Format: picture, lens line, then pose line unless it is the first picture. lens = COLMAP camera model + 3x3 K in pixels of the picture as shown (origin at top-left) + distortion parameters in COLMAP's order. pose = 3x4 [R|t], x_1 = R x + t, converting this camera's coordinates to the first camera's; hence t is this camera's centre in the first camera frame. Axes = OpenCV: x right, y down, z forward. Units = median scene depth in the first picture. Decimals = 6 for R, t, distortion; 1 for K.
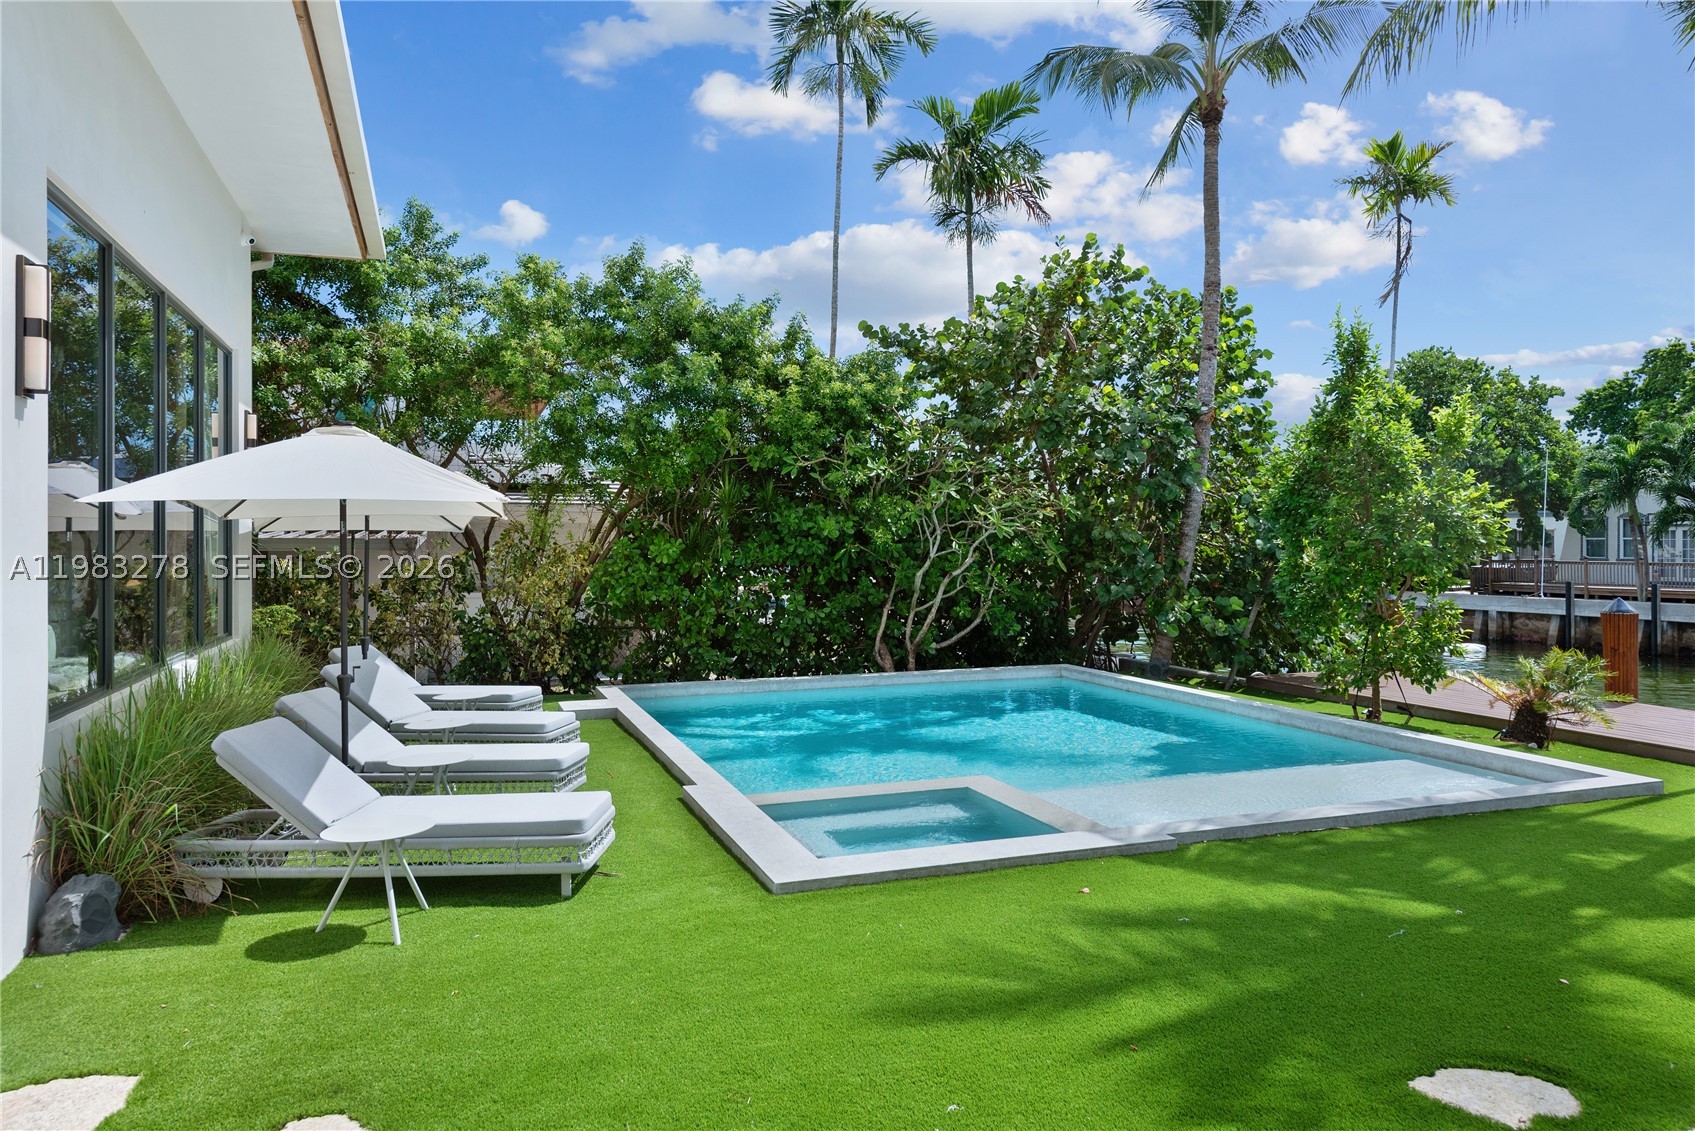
lens RADIAL K [[1163.4, 0, 849.1], [0, 1163.4, 560.8], [0, 0, 1]] dist [0.069504, 0.000455]
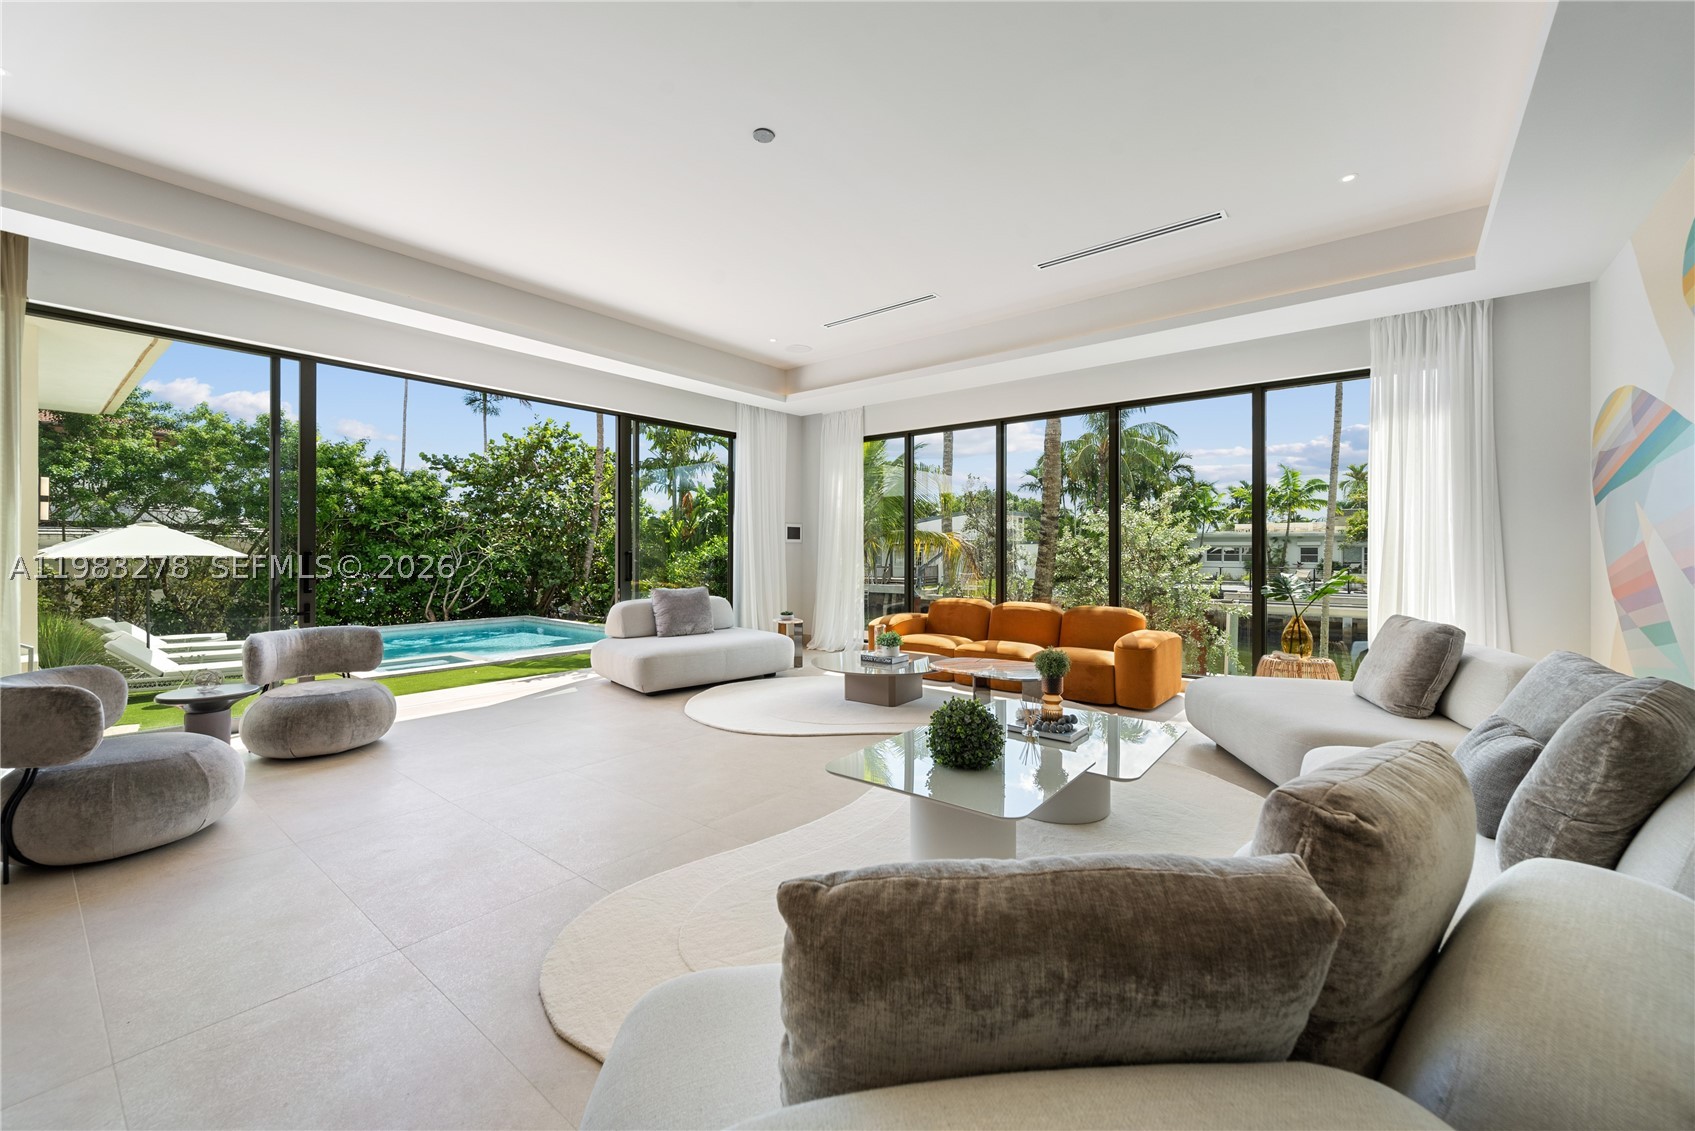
lens RADIAL K [[674.1, 0, 861.5], [0, 674.1, 554.5], [0, 0, 1]] dist [0.003278, 0.000242]
pose [[0.846597, 0.005113, 0.532211, 0.039648], [0.002311, 0.999909, -0.013283, -0.010025], [-0.532230, 0.012475, 0.846508, -0.449442]]
